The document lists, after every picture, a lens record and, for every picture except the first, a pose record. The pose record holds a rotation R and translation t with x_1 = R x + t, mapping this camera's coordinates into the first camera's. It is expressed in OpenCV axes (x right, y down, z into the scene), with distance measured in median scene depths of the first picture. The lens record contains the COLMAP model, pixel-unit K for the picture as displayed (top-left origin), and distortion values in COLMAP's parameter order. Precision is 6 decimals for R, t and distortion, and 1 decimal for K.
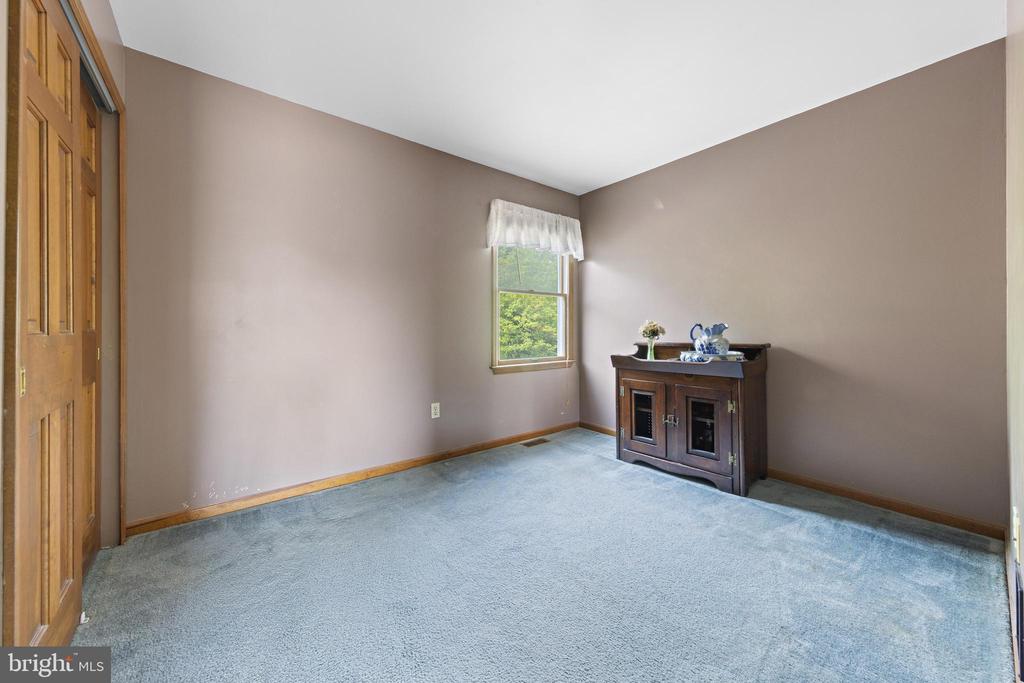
lens RADIAL K [[376.7, 0, 517.1], [0, 376.7, 337.7], [0, 0, 1]] dist [0.000589, -0.000333]
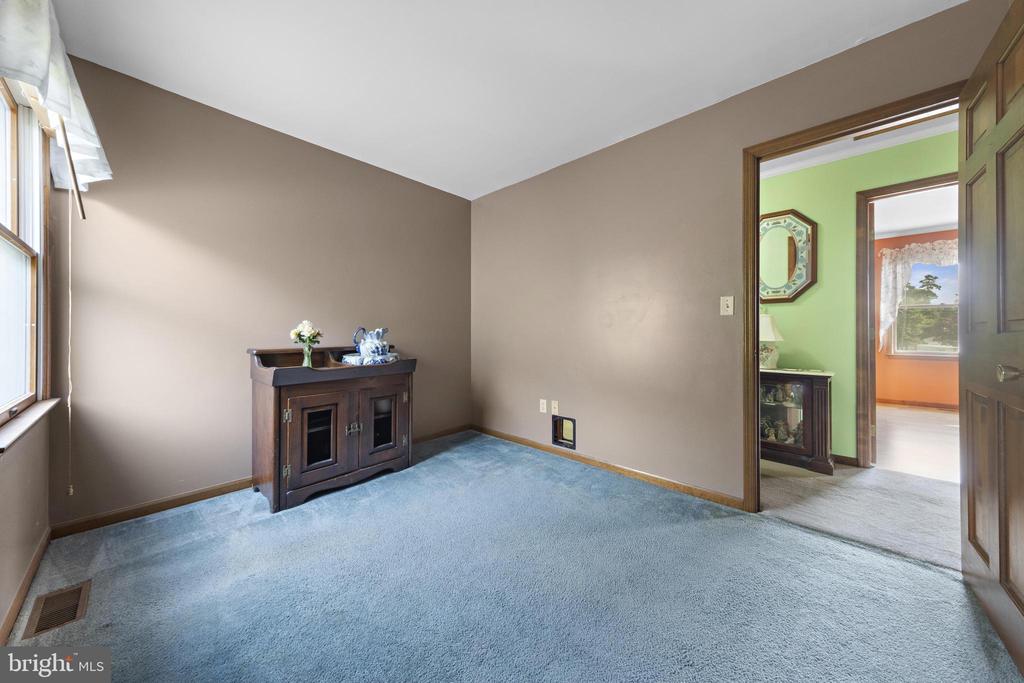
lens RADIAL K [[347.2, 0, 512.0], [0, 347.2, 341.5], [0, 0, 1]] dist [0.001604, 0.000102]
pose [[-0.150106, -0.016235, 0.988537, -0.517696], [0.023684, 0.999519, 0.020011, -0.006972], [-0.988386, 0.026417, -0.149649, 0.739320]]
